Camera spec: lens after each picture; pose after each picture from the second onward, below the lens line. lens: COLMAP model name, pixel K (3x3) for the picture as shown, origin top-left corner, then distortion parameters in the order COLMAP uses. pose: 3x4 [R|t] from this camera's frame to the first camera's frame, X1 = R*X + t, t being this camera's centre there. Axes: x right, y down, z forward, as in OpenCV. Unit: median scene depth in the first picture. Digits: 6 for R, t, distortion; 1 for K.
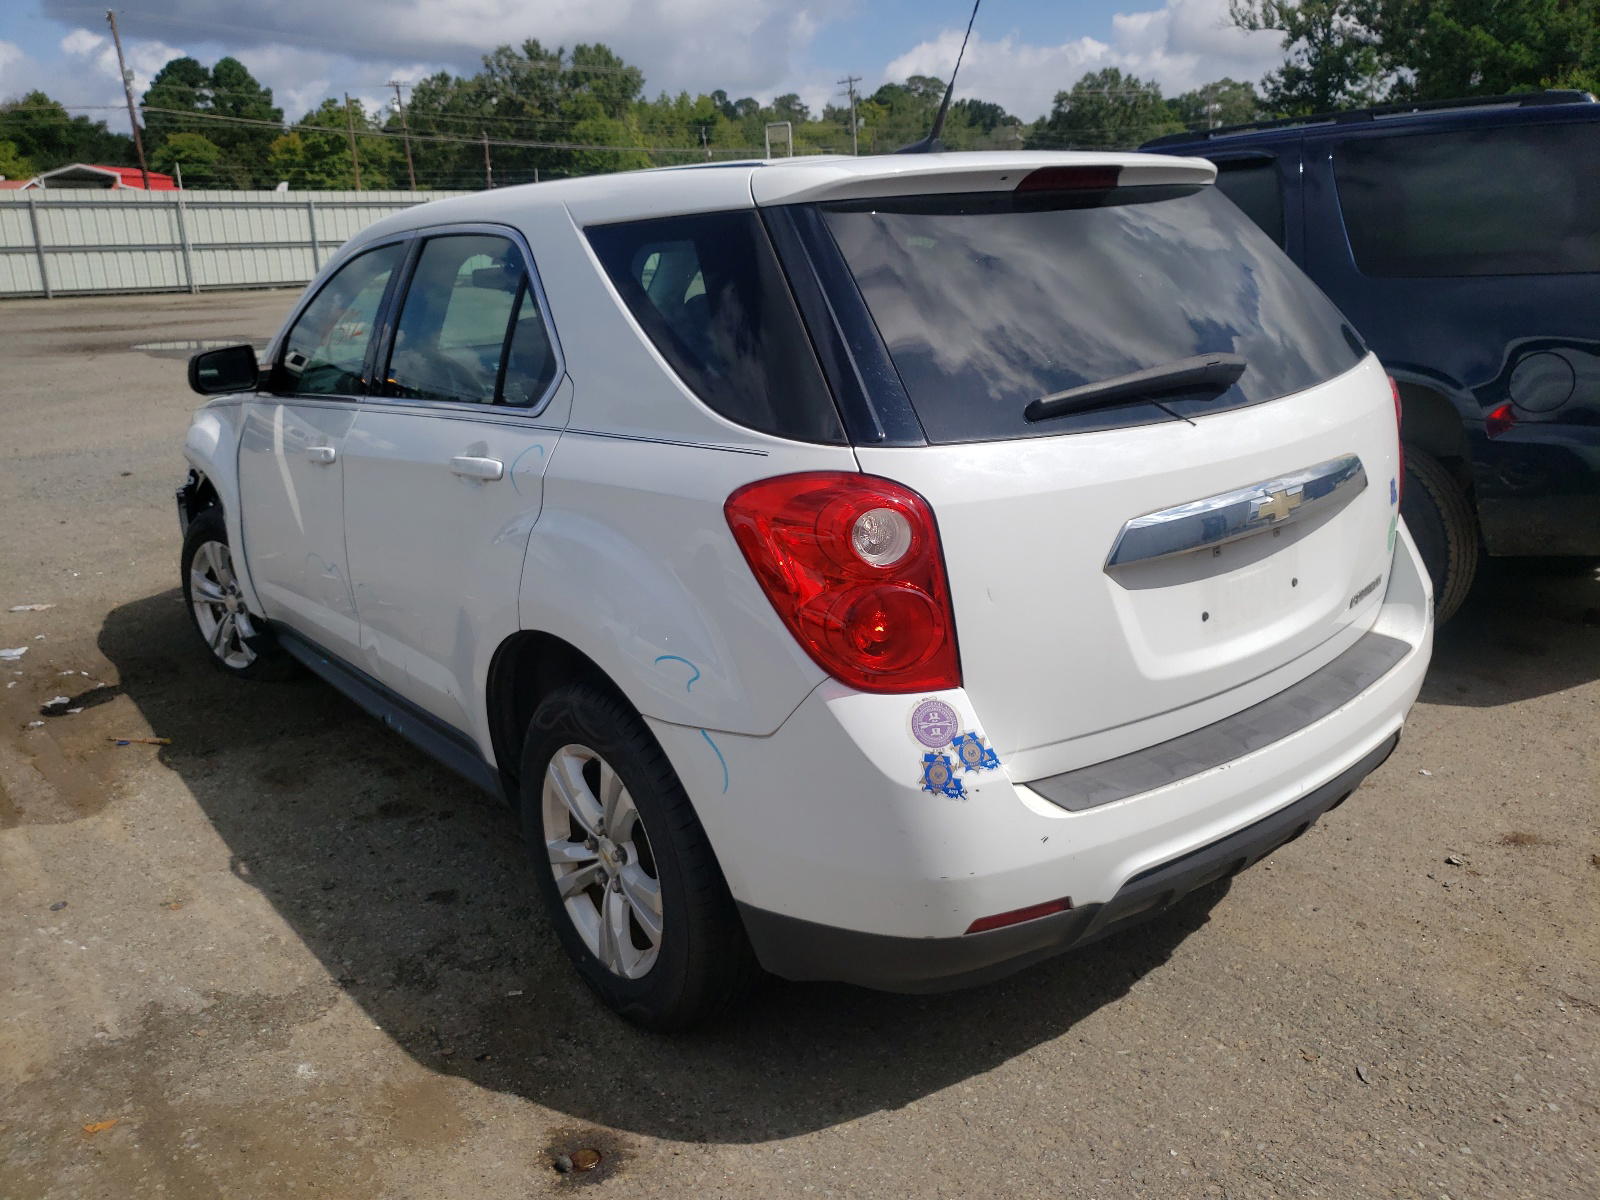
lens RADIAL K [[1214.7, 0, 785.3], [0, 1214.7, 562.8], [0, 0, 1]] dist [0.000313, -0.015513]
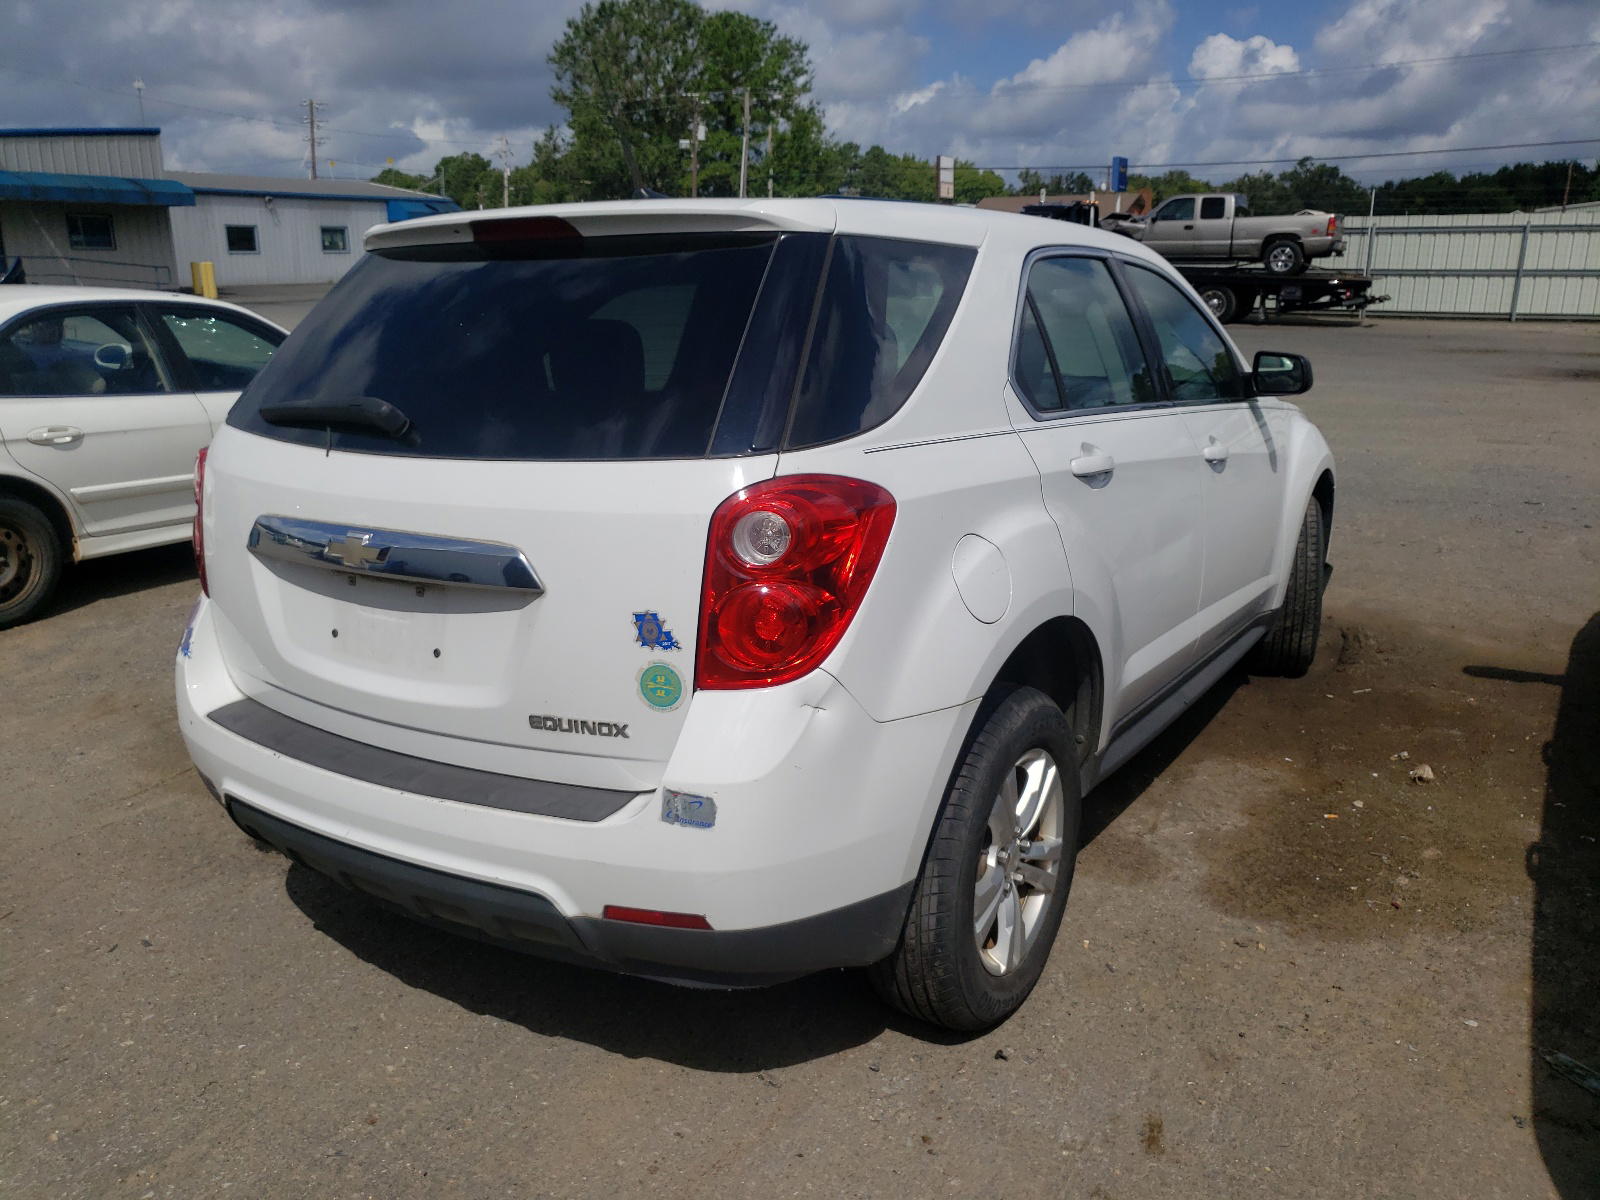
lens RADIAL K [[1214.7, 0, 798.1], [0, 1214.7, 600.6], [0, 0, 1]] dist [0.000313, -0.015513]
pose [[0.337366, 0.252906, -0.906765, 0.321955], [-0.240381, 0.954447, 0.176770, -0.060842], [0.910165, 0.158333, 0.382792, 0.209361]]
